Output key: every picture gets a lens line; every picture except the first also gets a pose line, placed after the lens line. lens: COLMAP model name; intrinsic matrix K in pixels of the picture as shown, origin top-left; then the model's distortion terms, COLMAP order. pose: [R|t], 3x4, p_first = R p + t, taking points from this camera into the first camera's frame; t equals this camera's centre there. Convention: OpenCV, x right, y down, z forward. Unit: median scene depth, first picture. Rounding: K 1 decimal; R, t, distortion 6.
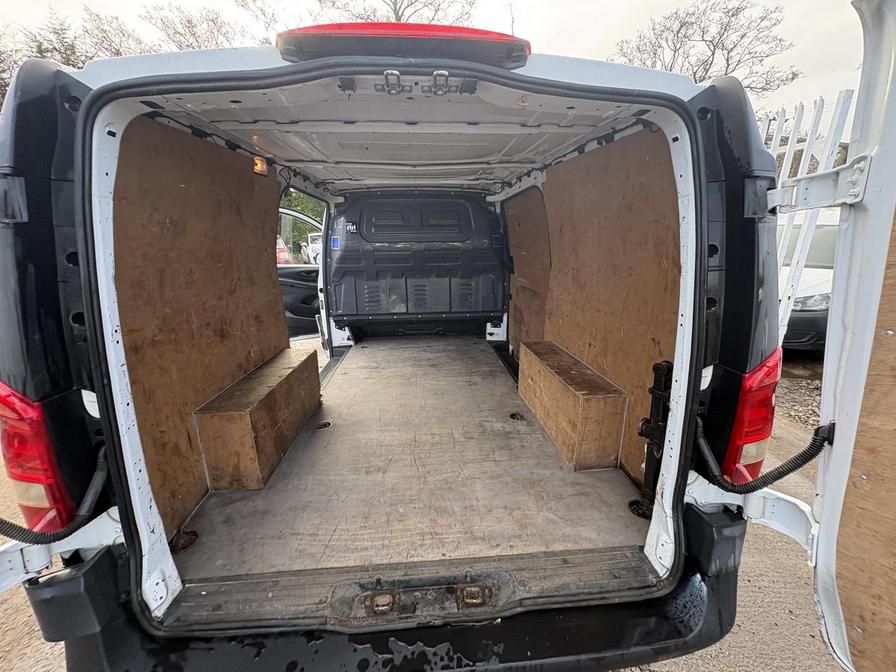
lens RADIAL K [[355.2, 0, 449.7], [0, 355.2, 335.8], [0, 0, 1]] dist [0.000853, -0.000559]
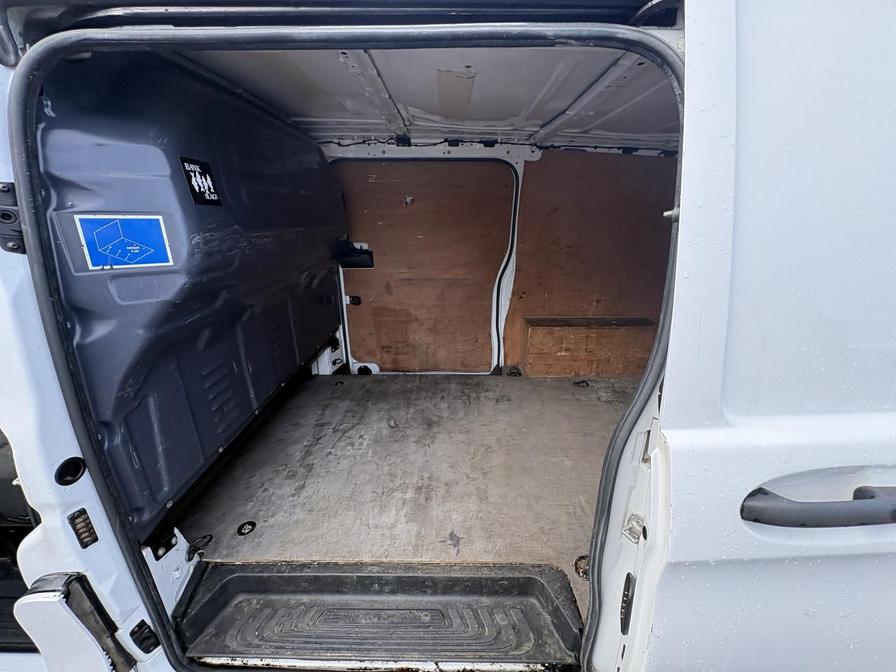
lens RADIAL K [[355.2, 0, 450.4], [0, 355.2, 335.8], [0, 0, 1]] dist [0.000853, -0.000559]
pose [[0.082398, -0.318500, 0.944335, -0.652648], [0.248384, 0.924219, 0.290043, -0.259709], [-0.965151, 0.210659, 0.155264, 0.926242]]
